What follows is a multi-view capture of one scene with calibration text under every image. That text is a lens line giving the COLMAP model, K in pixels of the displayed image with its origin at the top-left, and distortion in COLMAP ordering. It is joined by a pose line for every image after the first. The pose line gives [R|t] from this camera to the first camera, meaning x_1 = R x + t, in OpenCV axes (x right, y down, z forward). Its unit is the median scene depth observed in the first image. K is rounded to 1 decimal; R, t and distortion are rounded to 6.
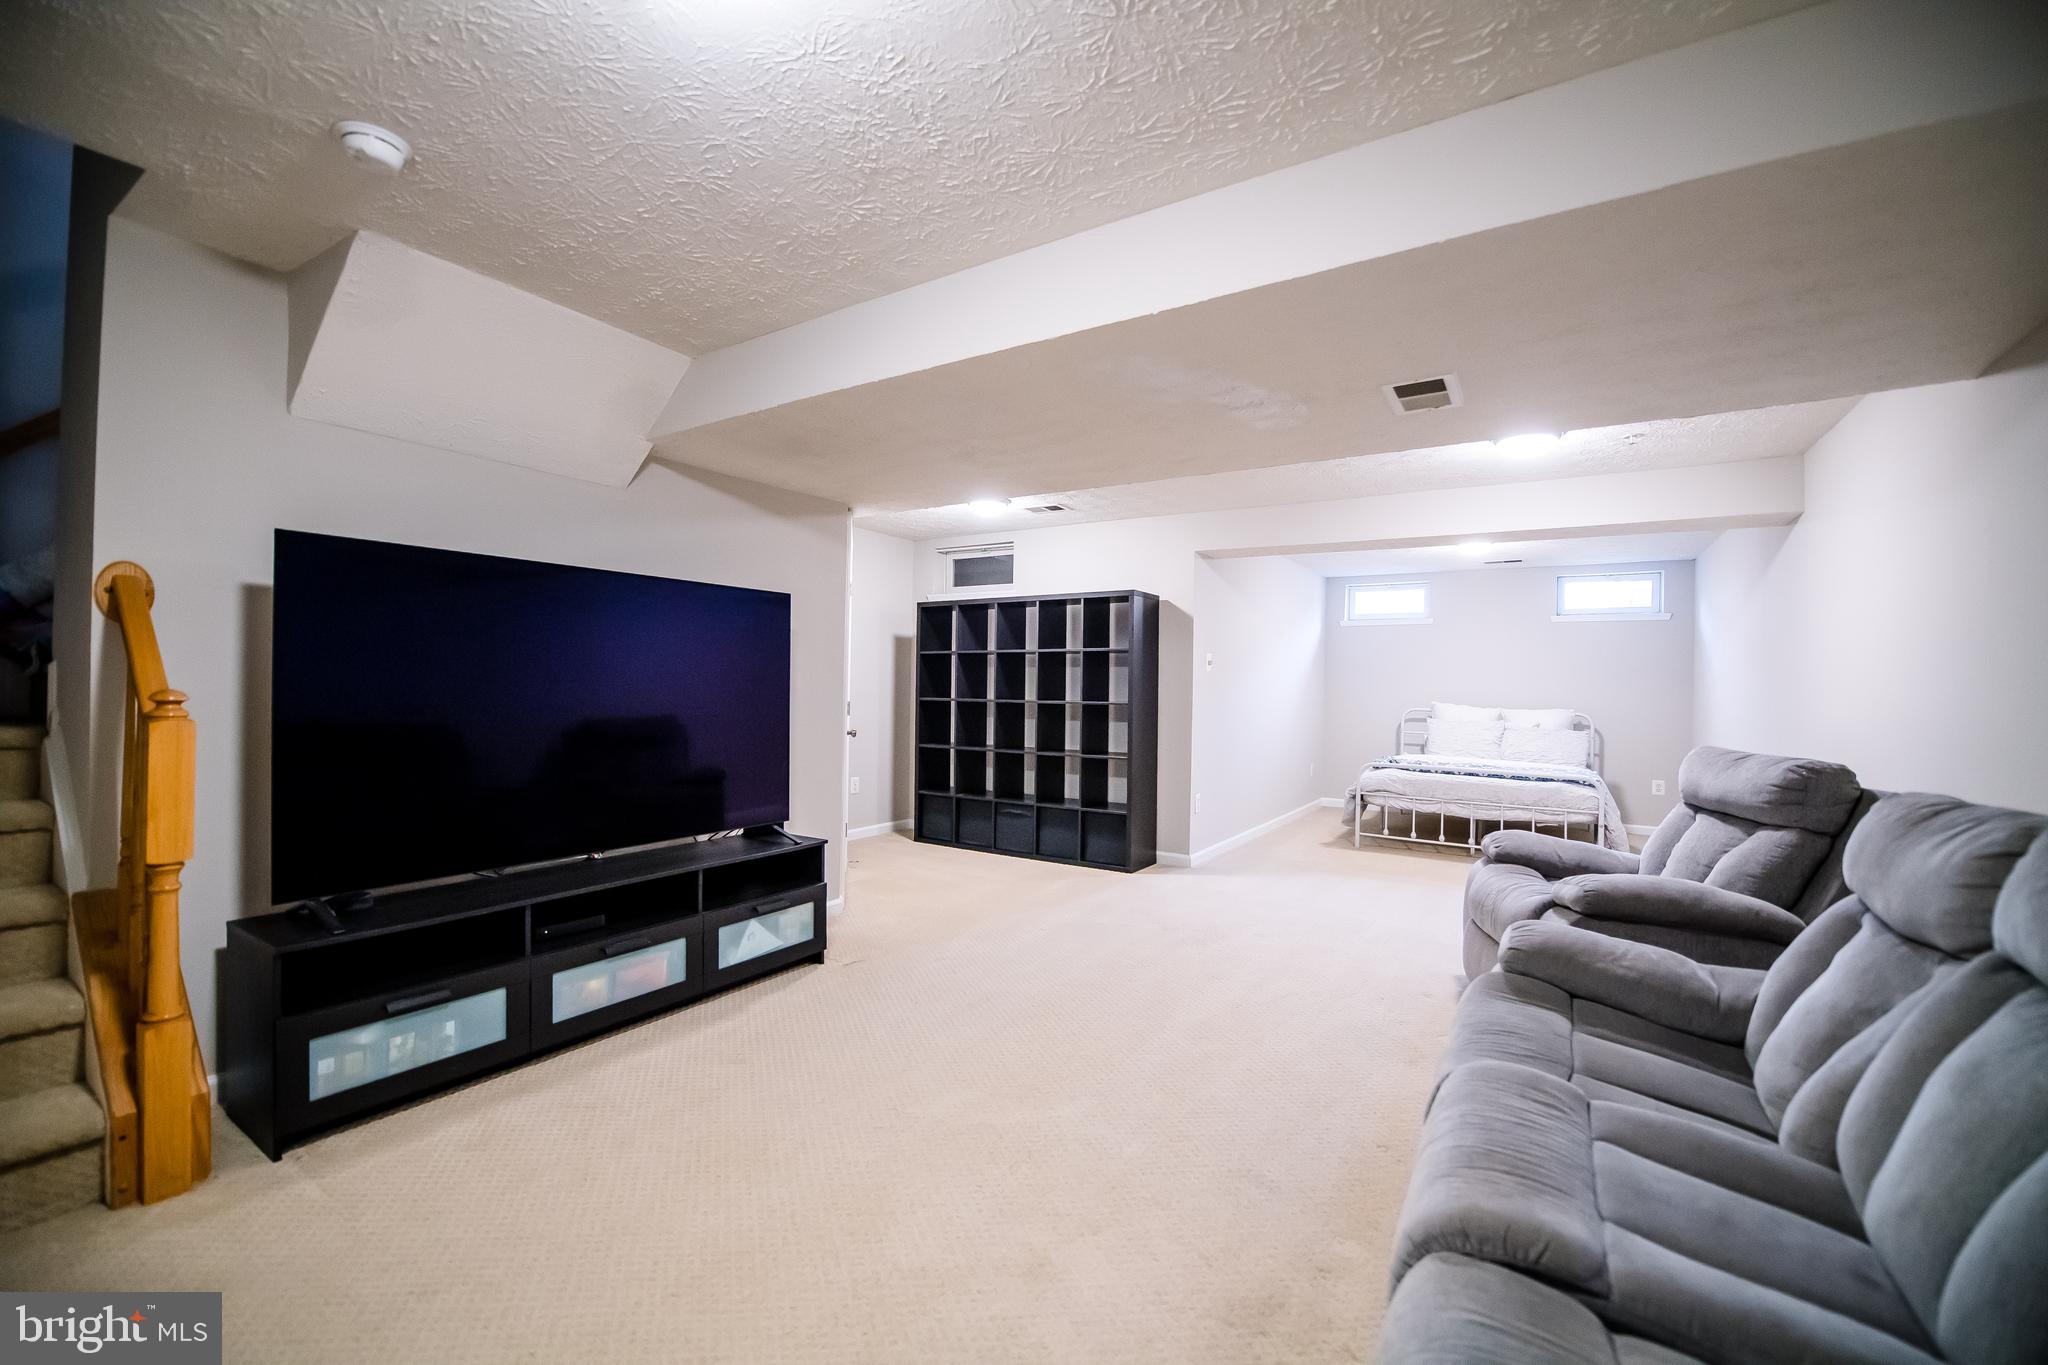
lens RADIAL K [[827.9, 0, 1042.6], [0, 827.9, 686.5], [0, 0, 1]] dist [0.008968, -0.000548]
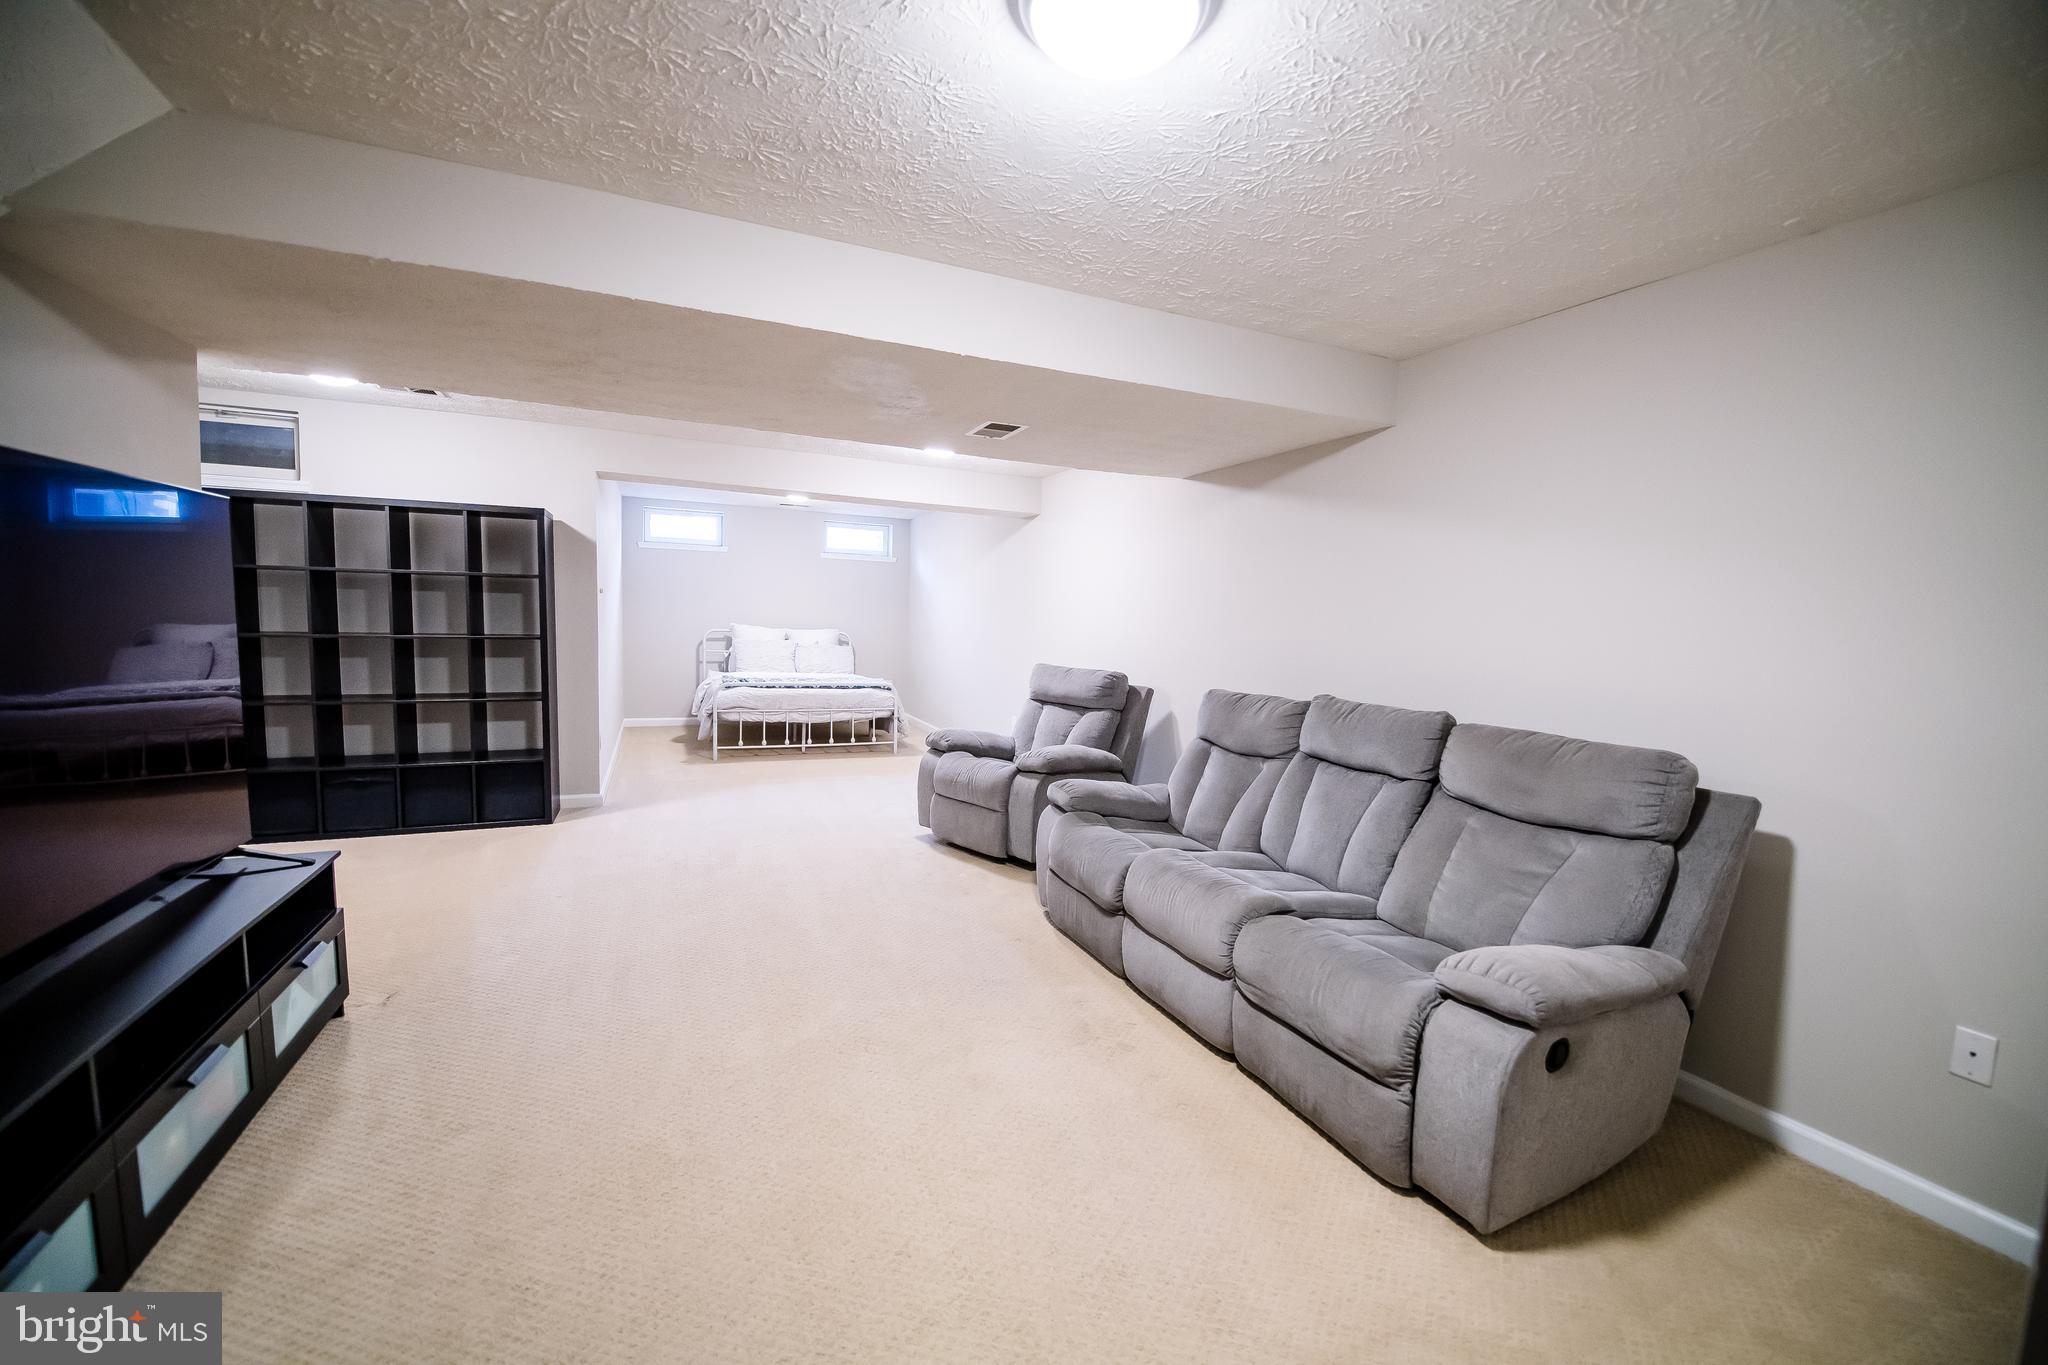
lens RADIAL K [[827.9, 0, 1023.3], [0, 827.9, 699.0], [0, 0, 1]] dist [0.008968, -0.000548]
pose [[0.559655, -0.087745, 0.824068, -0.533278], [-0.021260, 0.992532, 0.120121, -0.050977], [-0.828453, -0.084746, 0.553609, 0.110908]]
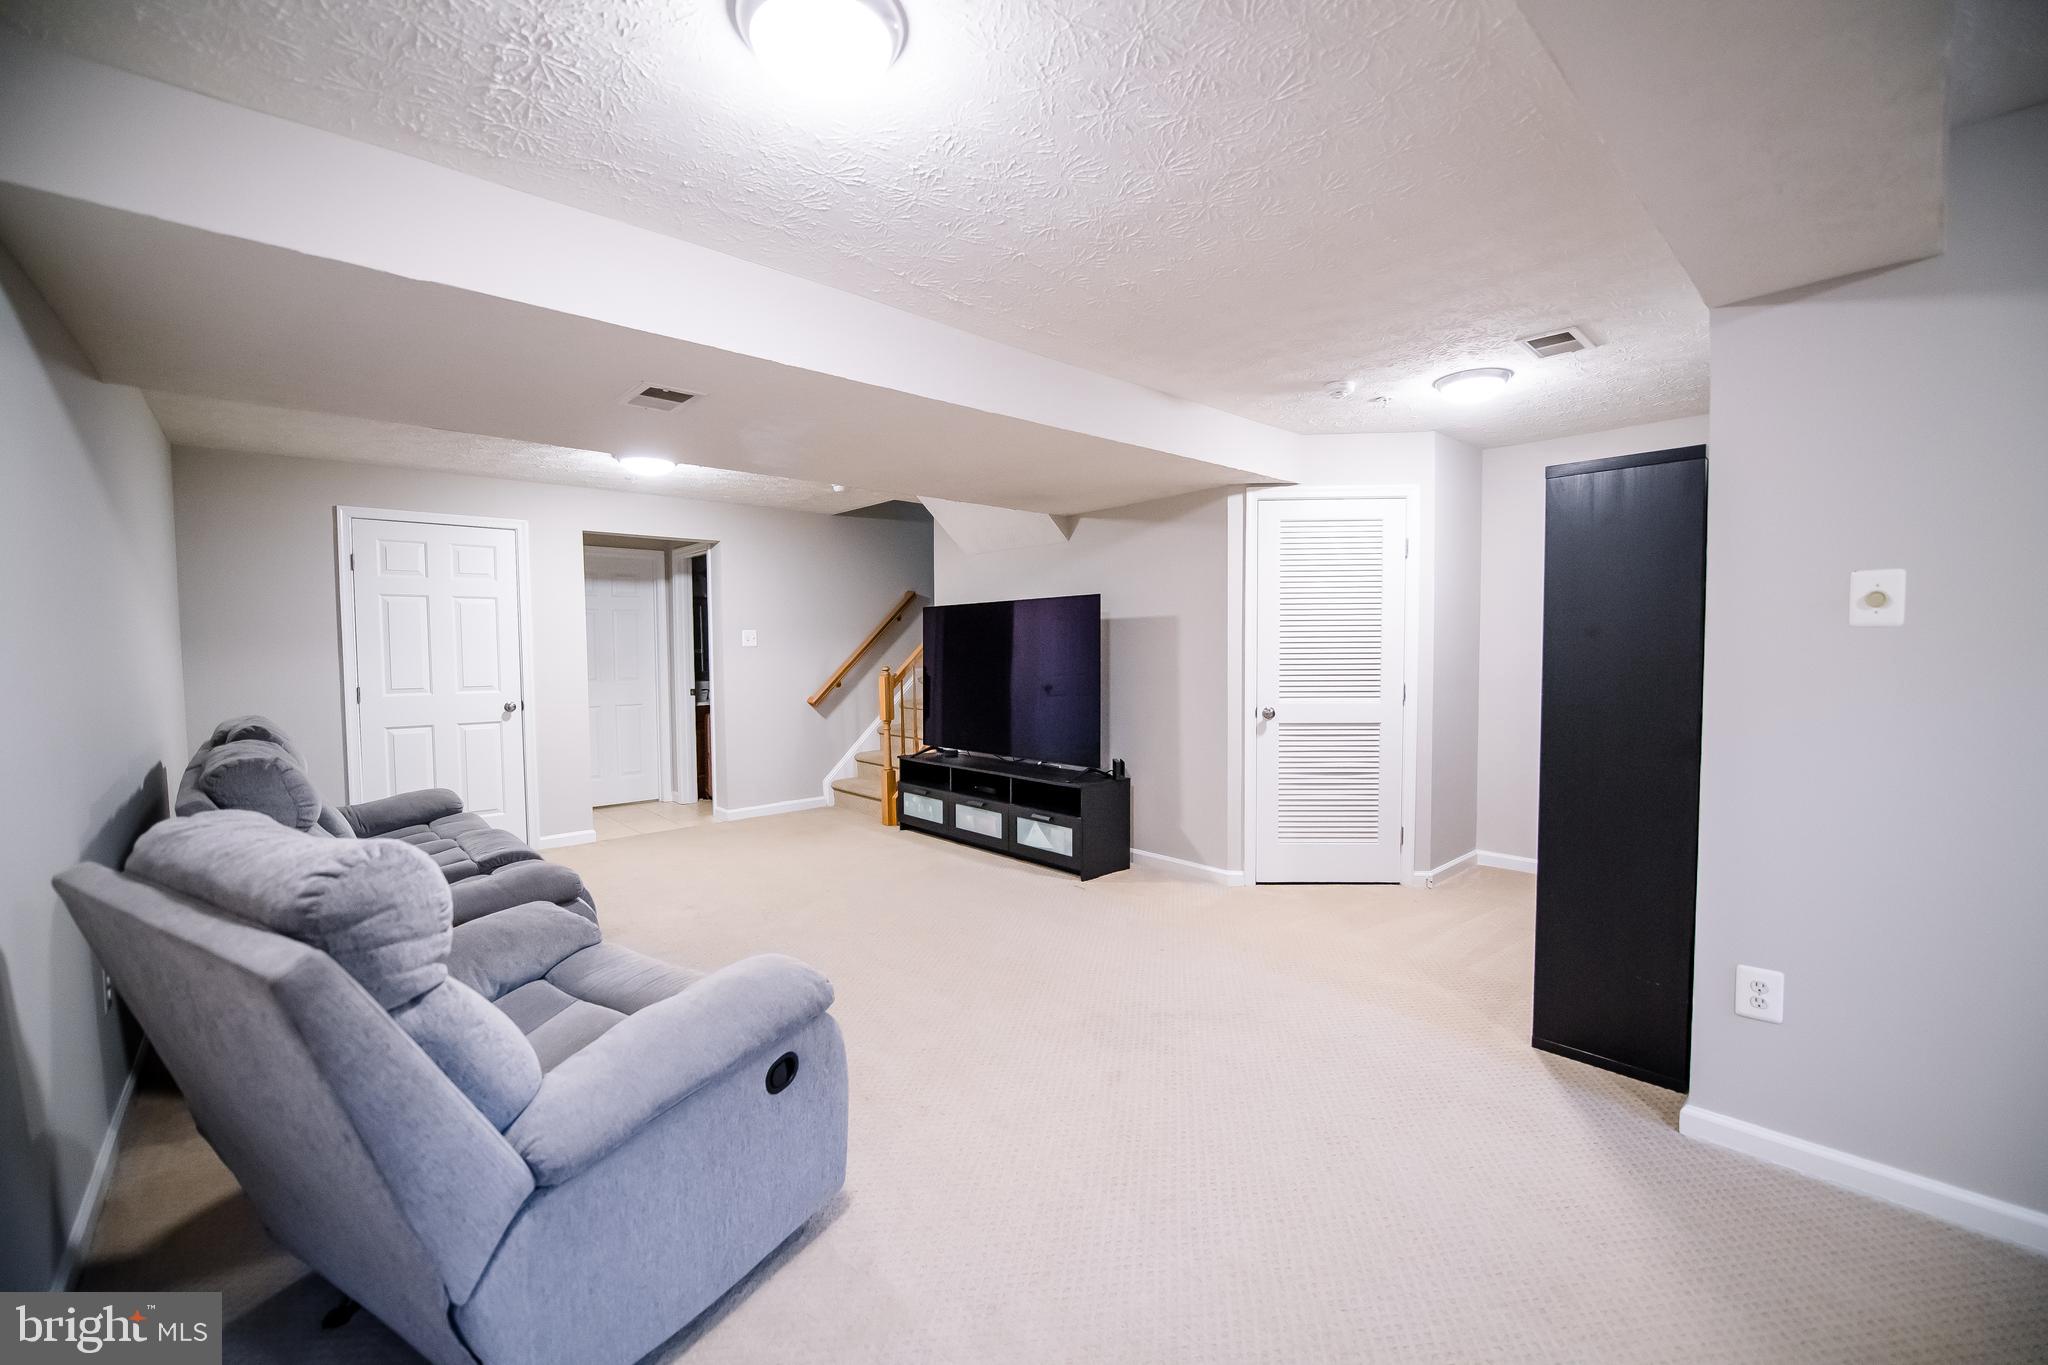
lens RADIAL K [[827.9, 0, 1030.7], [0, 827.9, 673.9], [0, 0, 1]] dist [0.008968, -0.000548]
pose [[-0.264991, 0.029407, -0.963802, 1.032406], [0.017371, 0.999518, 0.025721, -0.024239], [0.964094, -0.009926, -0.265374, 1.317209]]
